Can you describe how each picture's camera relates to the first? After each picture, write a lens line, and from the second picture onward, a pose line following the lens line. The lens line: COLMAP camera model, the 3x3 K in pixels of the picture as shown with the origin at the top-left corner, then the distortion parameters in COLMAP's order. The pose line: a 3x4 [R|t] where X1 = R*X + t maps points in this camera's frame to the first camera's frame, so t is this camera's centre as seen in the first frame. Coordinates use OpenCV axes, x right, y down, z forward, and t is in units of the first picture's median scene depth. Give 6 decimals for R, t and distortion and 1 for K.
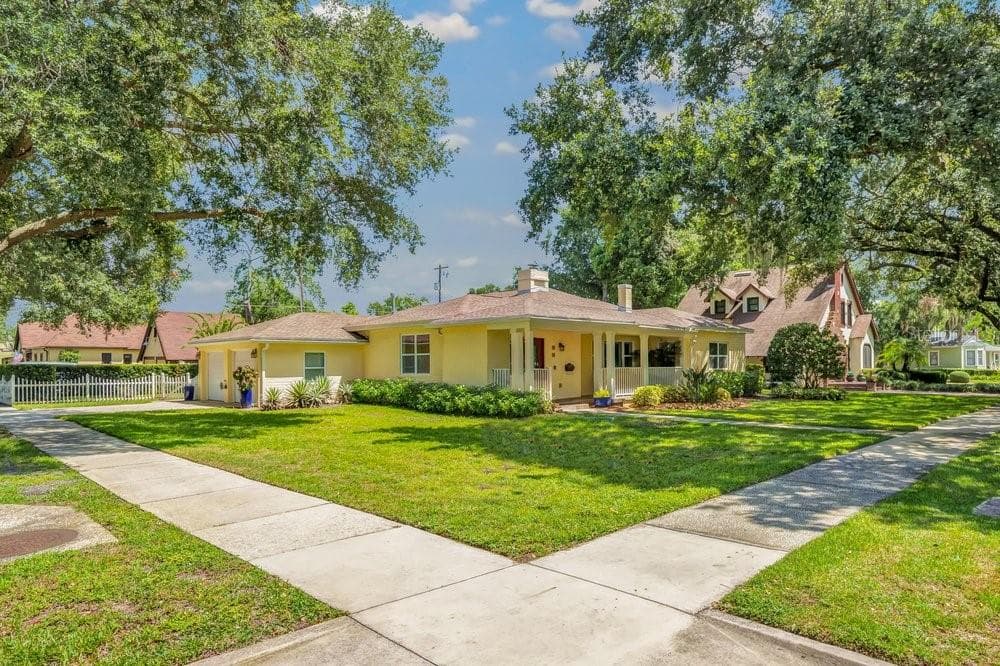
lens RADIAL K [[625.0, 0, 536.5], [0, 625.0, 363.9], [0, 0, 1]] dist [-0.040236, 0.012525]
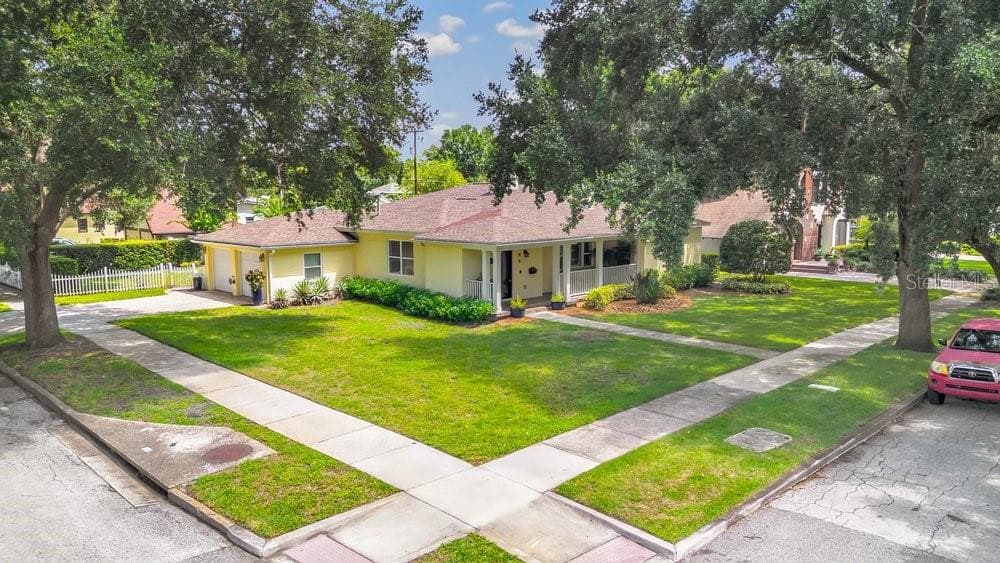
lens RADIAL K [[692.5, 0, 495.2], [0, 692.5, 280.8], [0, 0, 1]] dist [0.057546, -0.025938]
pose [[0.999397, 0.004352, -0.034443, 0.028154], [-0.000109, 0.992500, 0.122247, -0.139497], [0.034717, -0.122170, 0.991902, -0.298760]]
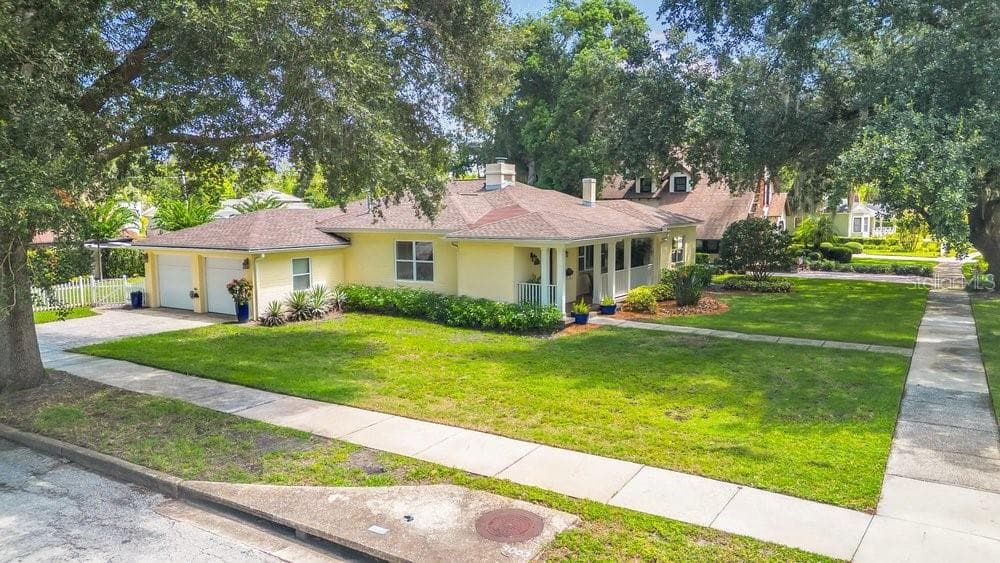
lens RADIAL K [[692.5, 0, 497.9], [0, 692.5, 285.2], [0, 0, 1]] dist [0.057546, -0.025938]
pose [[0.981926, -0.021939, 0.187988, -0.291192], [0.001280, 0.994006, 0.109321, -0.104499], [-0.189259, -0.107104, 0.976068, -0.117127]]
